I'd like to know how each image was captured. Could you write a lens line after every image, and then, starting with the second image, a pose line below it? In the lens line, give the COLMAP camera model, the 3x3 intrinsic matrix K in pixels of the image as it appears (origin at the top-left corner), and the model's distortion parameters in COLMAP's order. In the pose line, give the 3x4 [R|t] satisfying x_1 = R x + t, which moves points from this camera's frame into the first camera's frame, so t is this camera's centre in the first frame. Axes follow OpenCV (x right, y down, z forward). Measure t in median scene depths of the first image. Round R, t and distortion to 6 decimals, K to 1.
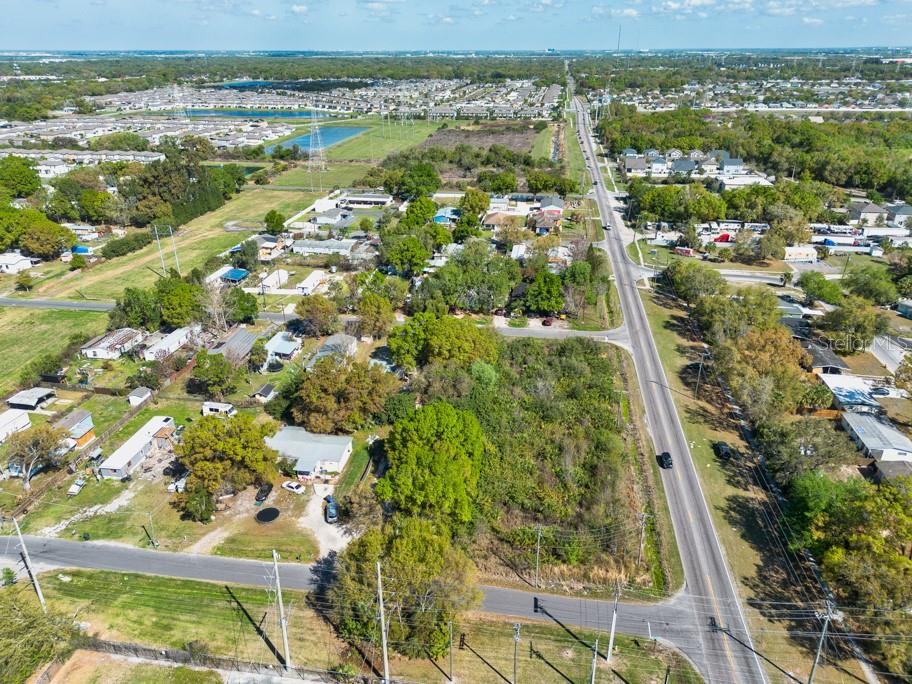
lens RADIAL K [[650.0, 0, 462.6], [0, 650.0, 341.4], [0, 0, 1]] dist [0.008121, -0.000344]
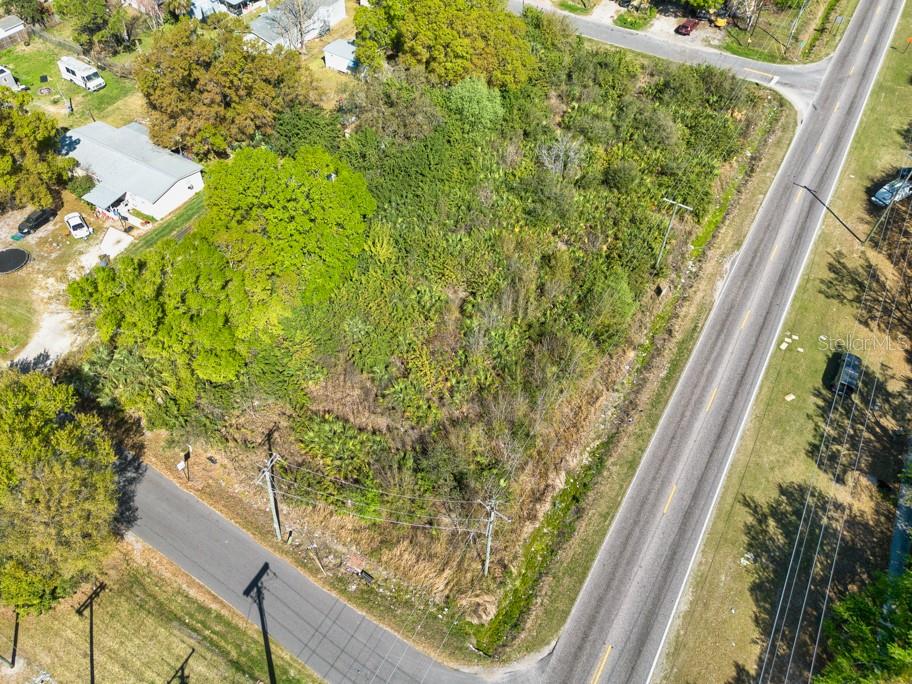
lens RADIAL K [[658.7, 0, 448.5], [0, 658.7, 342.9], [0, 0, 1]] dist [0.077719, -0.070551]
pose [[0.919128, 0.305014, -0.249339, 0.184110], [-0.167027, 0.874911, 0.454568, -0.022469], [0.356799, -0.376160, 0.855101, 0.360238]]
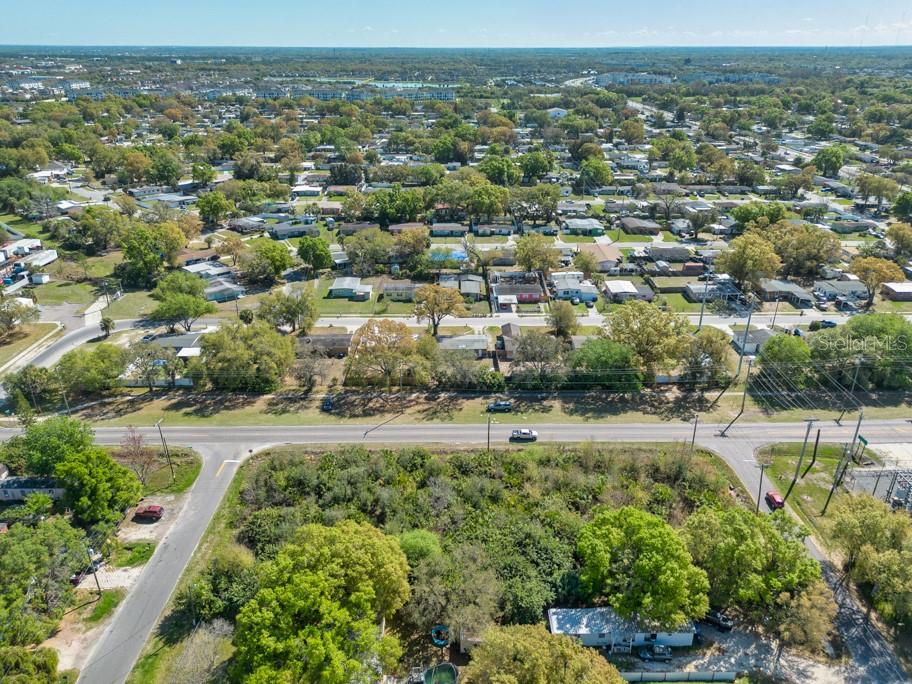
lens RADIAL K [[650.0, 0, 462.6], [0, 650.0, 341.4], [0, 0, 1]] dist [0.008121, -0.000344]
pose [[-0.157995, -0.396576, 0.904304, -0.399650], [0.403955, 0.809708, 0.425668, -0.309858], [-0.901032, 0.432552, 0.032269, 0.730766]]
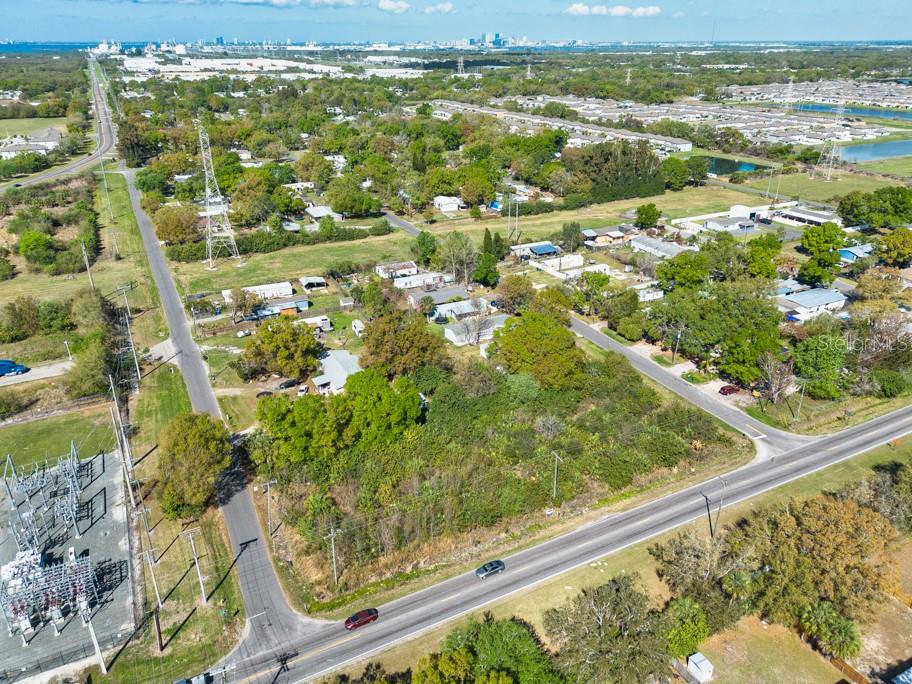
lens RADIAL K [[658.7, 0, 448.5], [0, 658.7, 342.9], [0, 0, 1]] dist [0.077719, -0.070551]
pose [[0.571755, 0.336168, -0.748390, 0.554753], [-0.334178, 0.928522, 0.161776, -0.106850], [0.749281, 0.157599, 0.643227, 0.263490]]
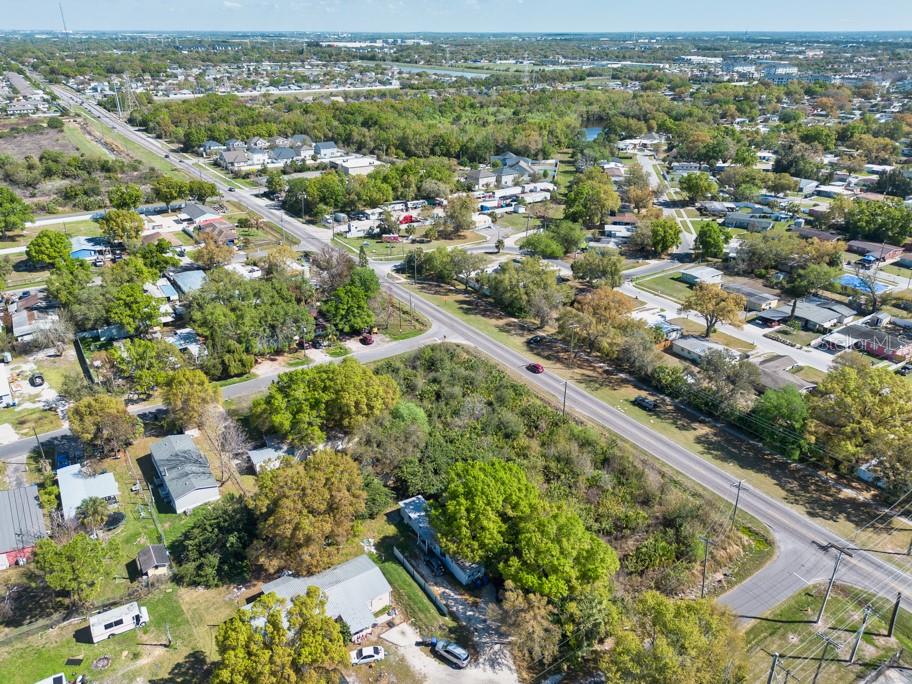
lens RADIAL K [[658.7, 0, 448.5], [0, 658.7, 342.9], [0, 0, 1]] dist [0.077719, -0.070551]
pose [[0.742033, -0.275295, 0.611228, -0.366469], [0.266812, 0.957740, 0.107452, -0.101350], [-0.614978, 0.083350, 0.784127, 0.245712]]
